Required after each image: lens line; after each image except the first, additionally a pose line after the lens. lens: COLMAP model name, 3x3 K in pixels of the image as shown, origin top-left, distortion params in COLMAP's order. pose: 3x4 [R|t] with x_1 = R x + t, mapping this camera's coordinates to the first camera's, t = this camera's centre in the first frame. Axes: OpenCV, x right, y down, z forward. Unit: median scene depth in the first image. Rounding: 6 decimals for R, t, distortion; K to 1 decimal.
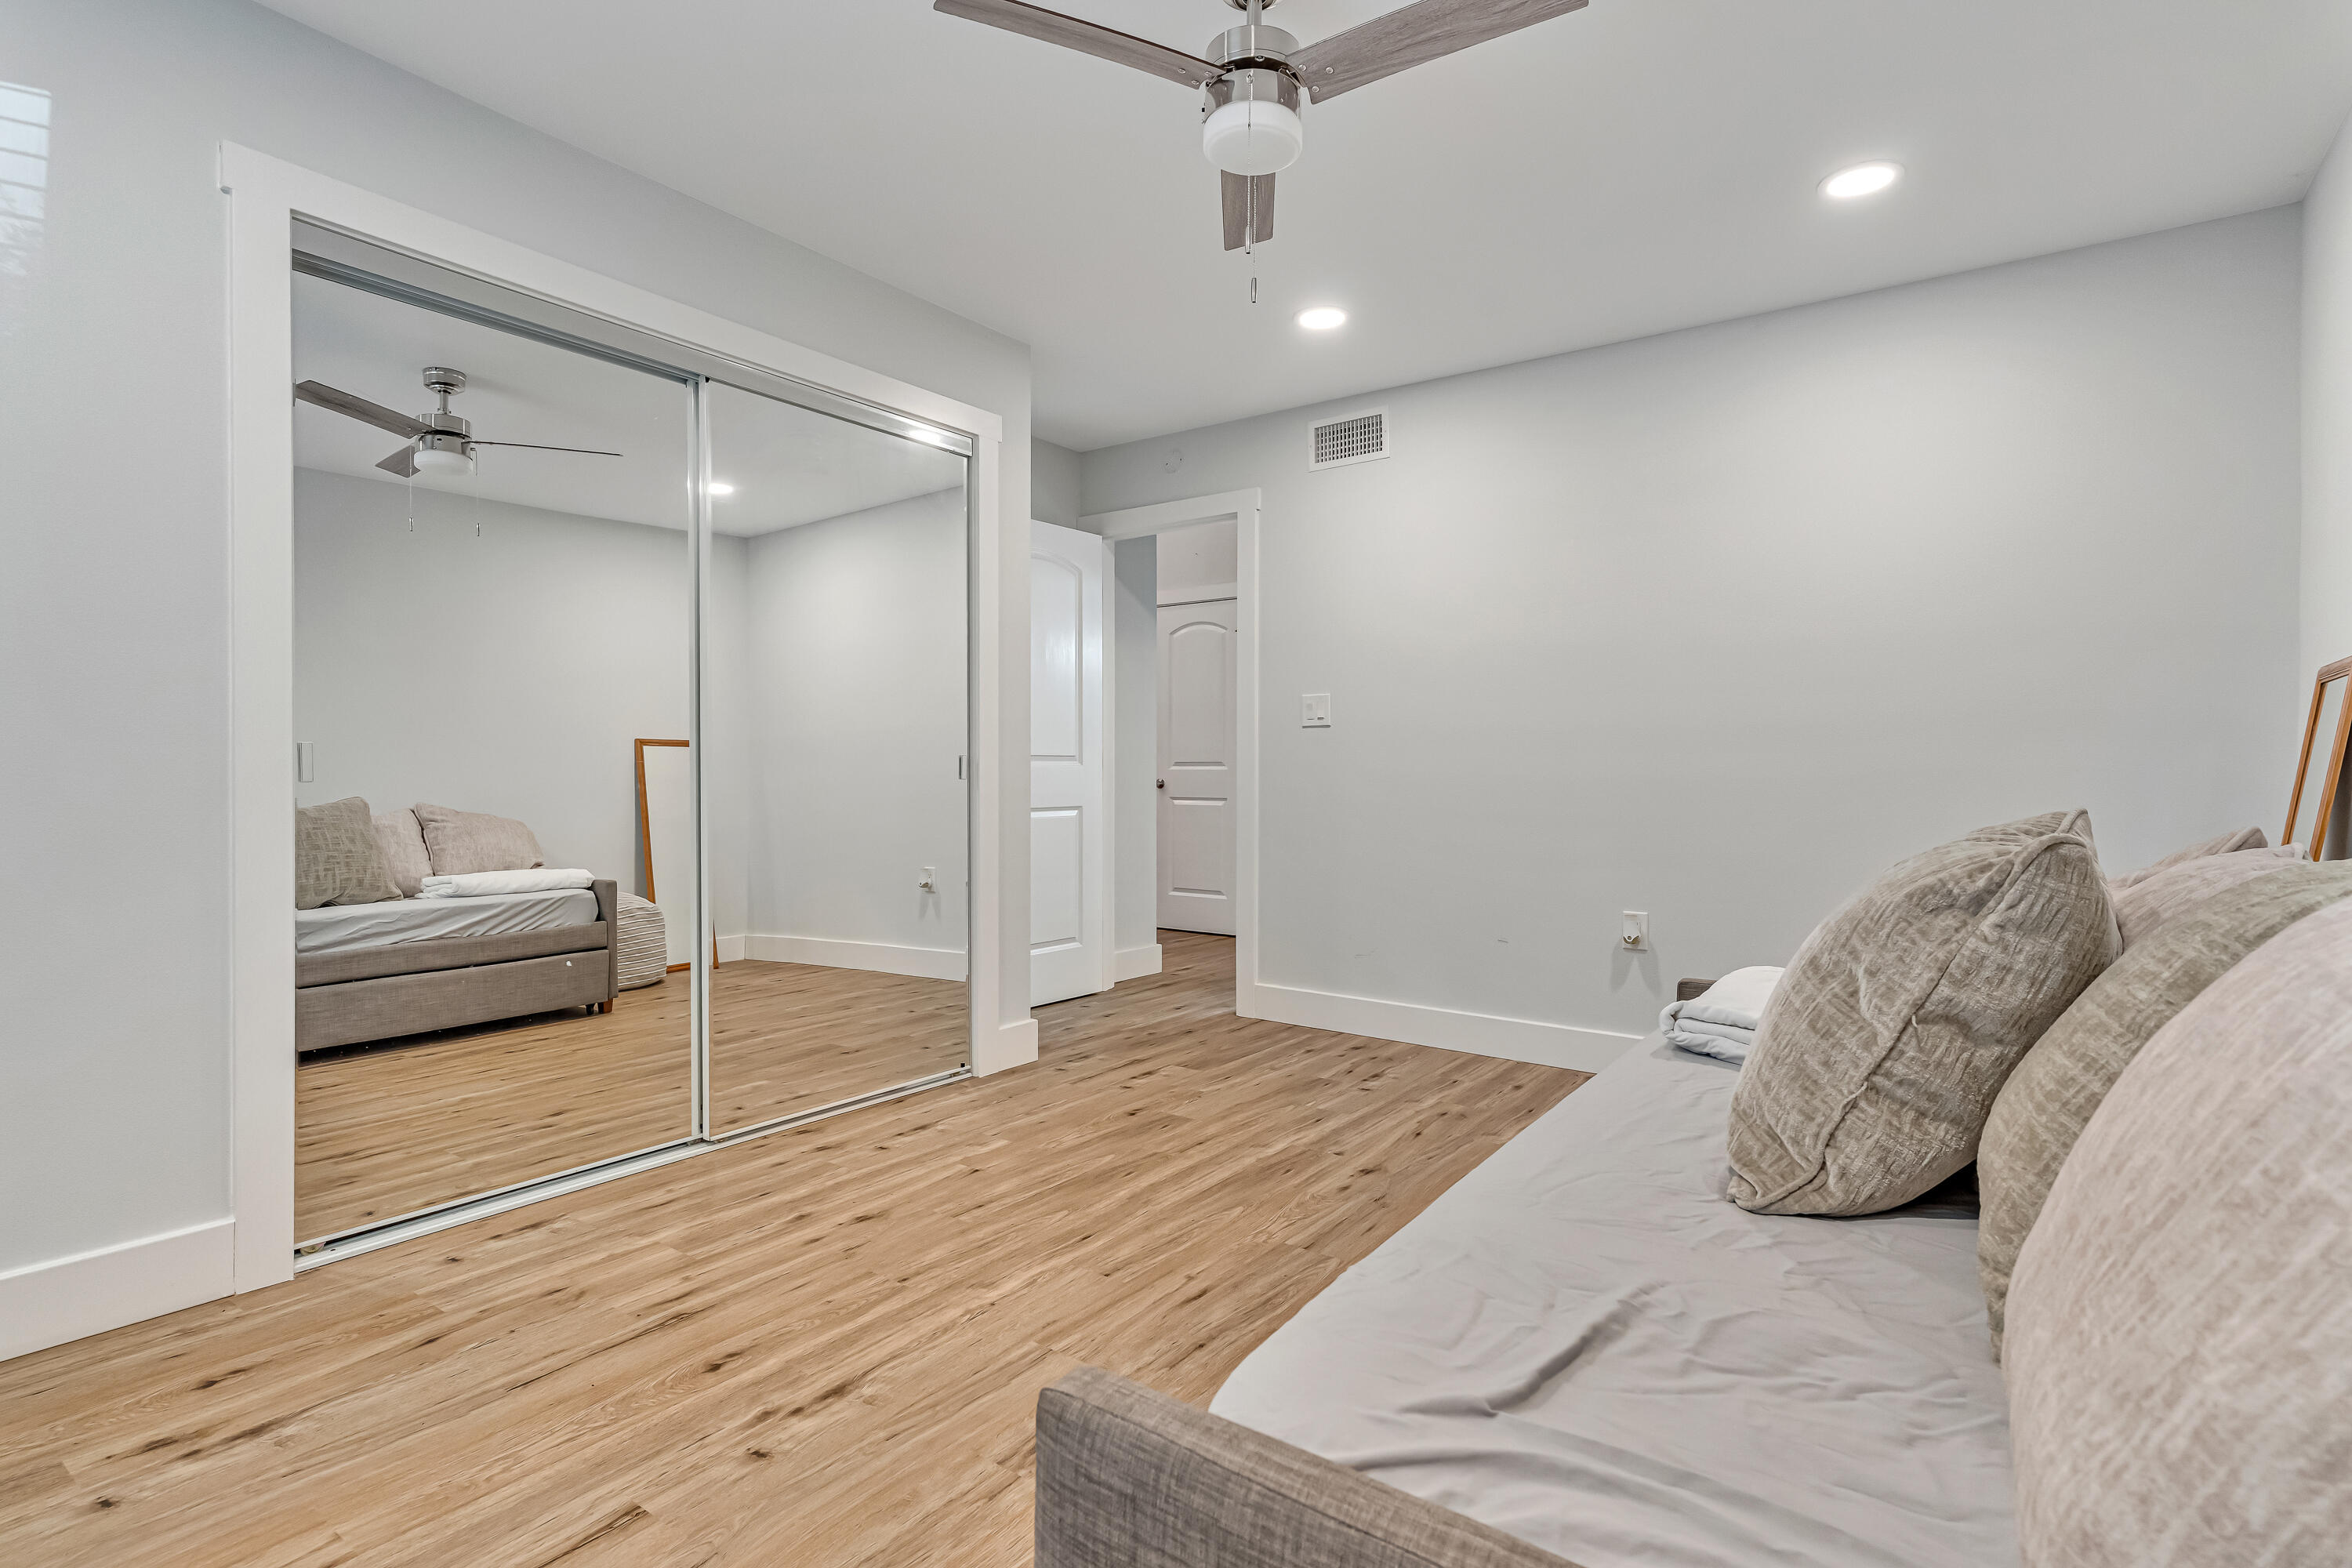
lens RADIAL K [[1122.7, 0, 1178.2], [0, 1122.7, 765.1], [0, 0, 1]] dist [0.001899, 0.000210]
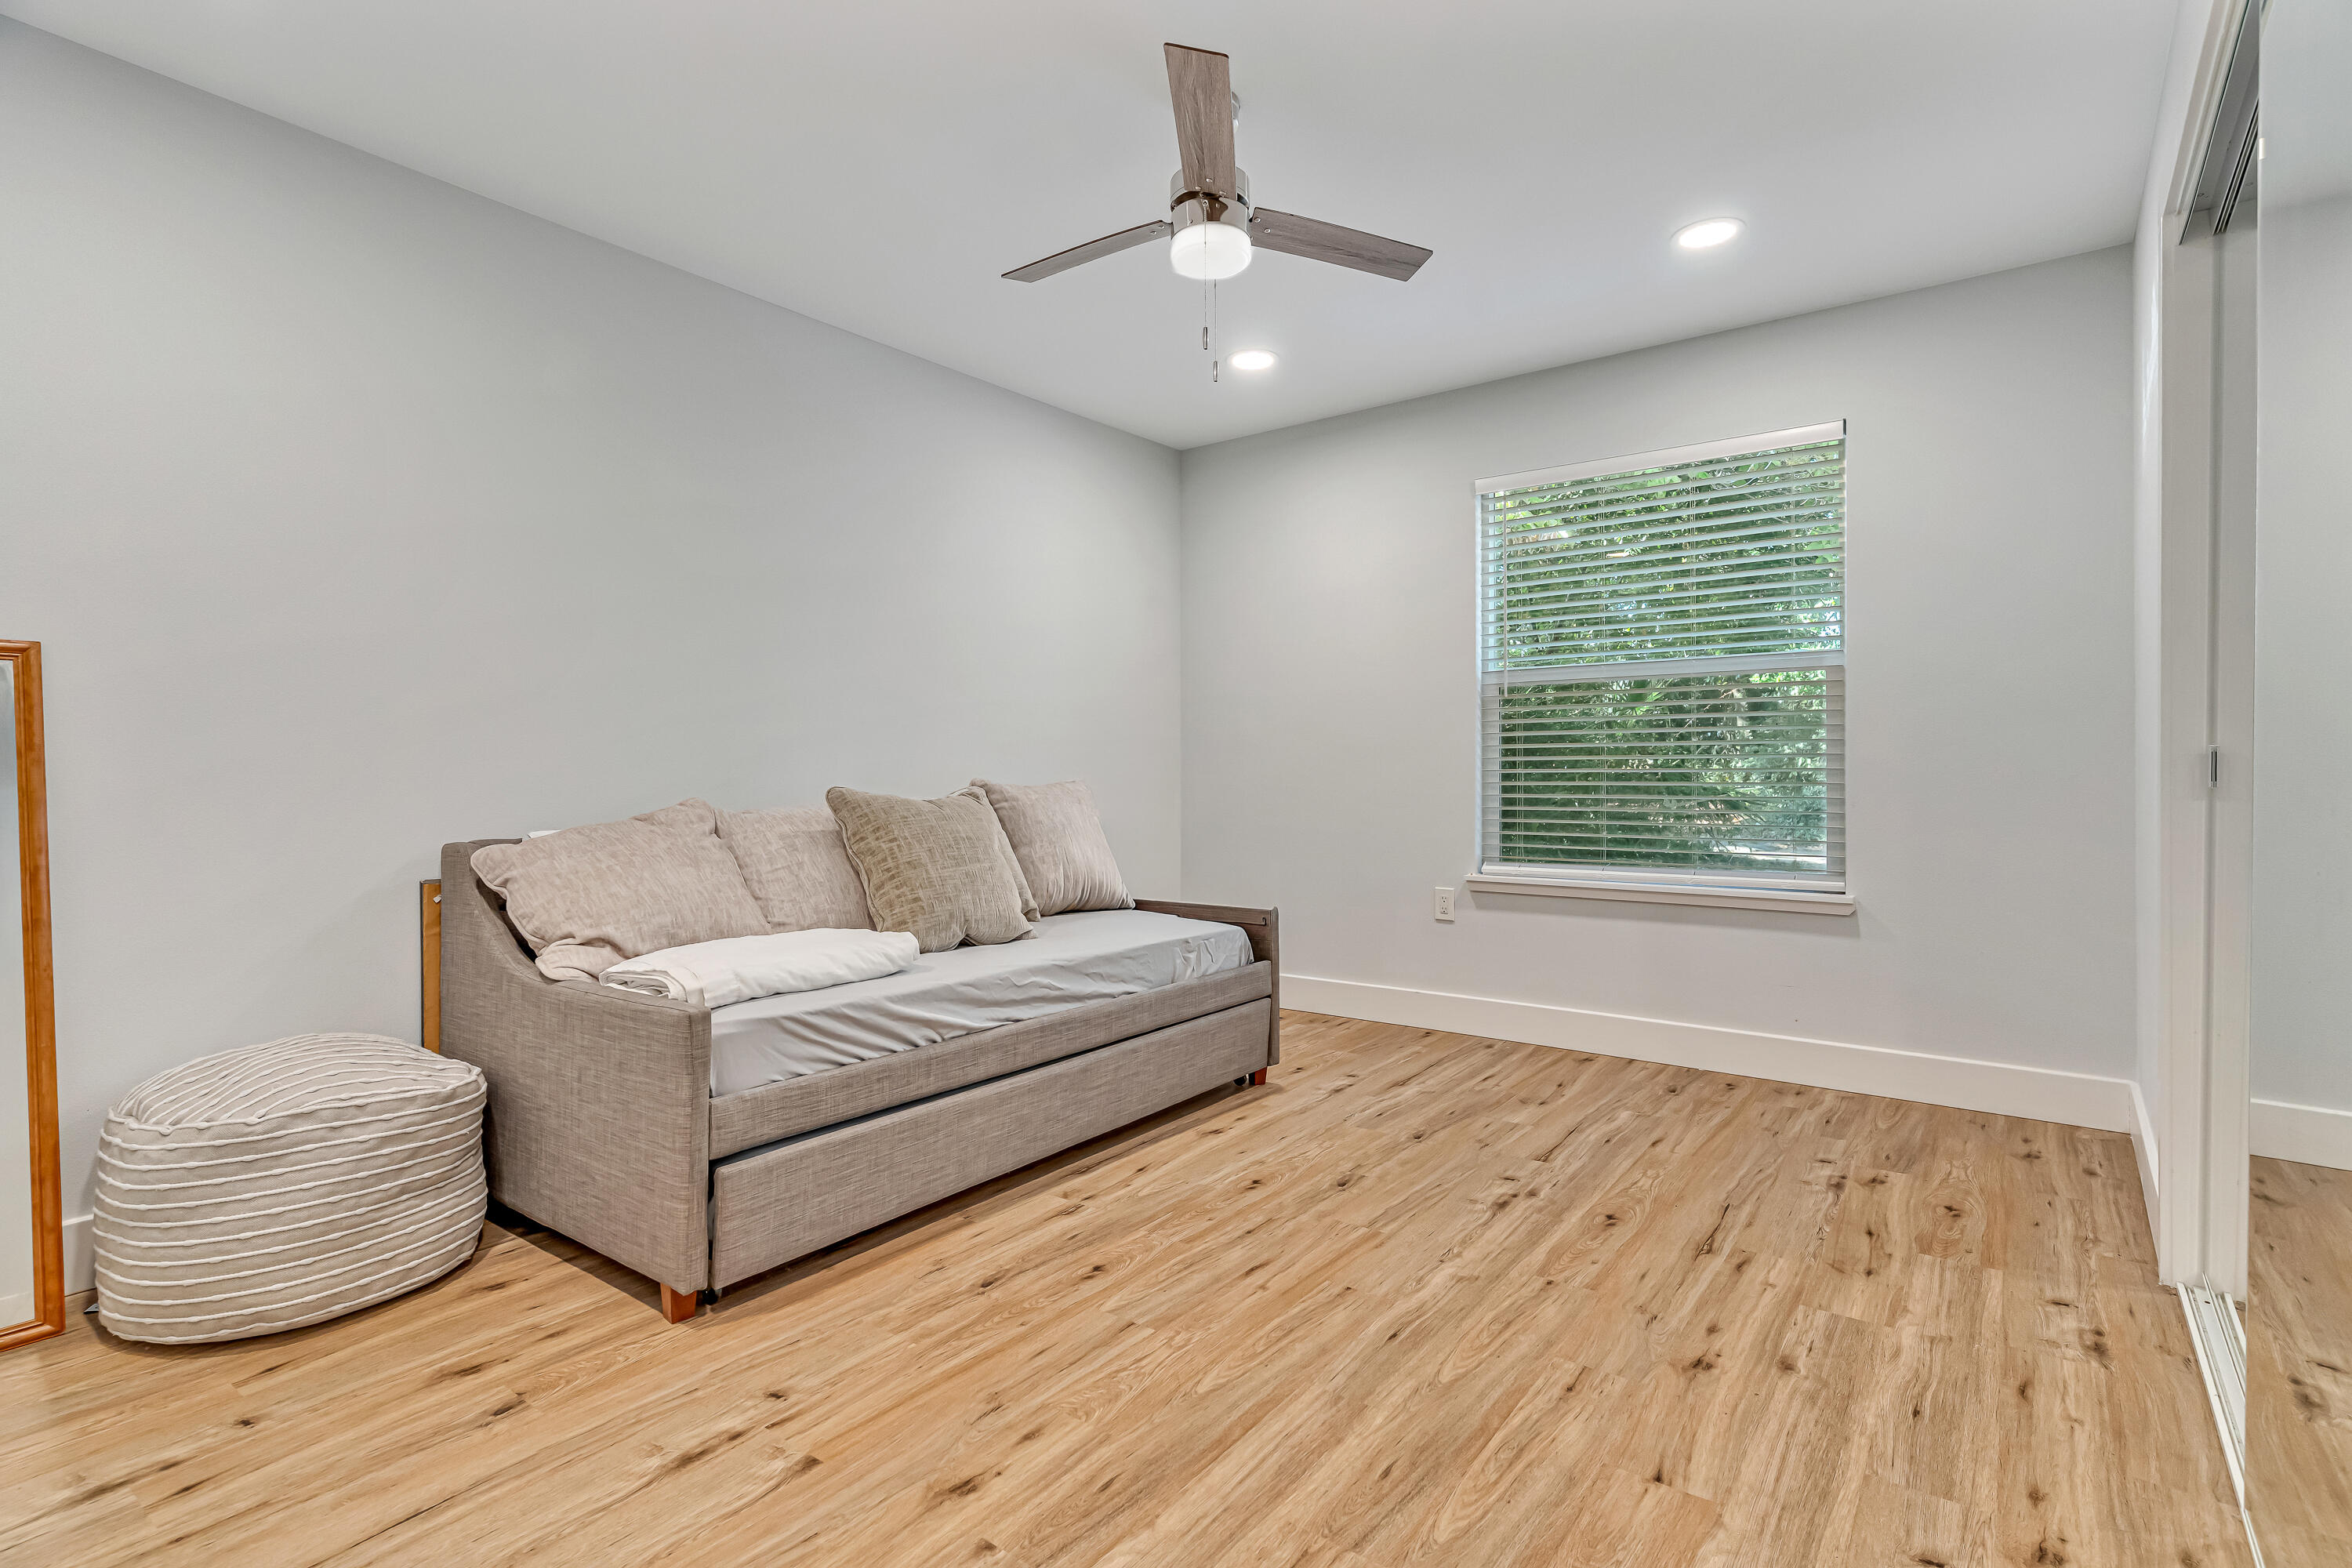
lens RADIAL K [[1122.7, 0, 1178.2], [0, 1122.7, 765.1], [0, 0, 1]] dist [0.001899, 0.000210]
pose [[-0.999745, -0.004954, 0.022035, 0.064656], [-0.005143, 0.999950, -0.008539, 0.008397], [-0.021992, -0.008650, -0.999721, 1.968306]]
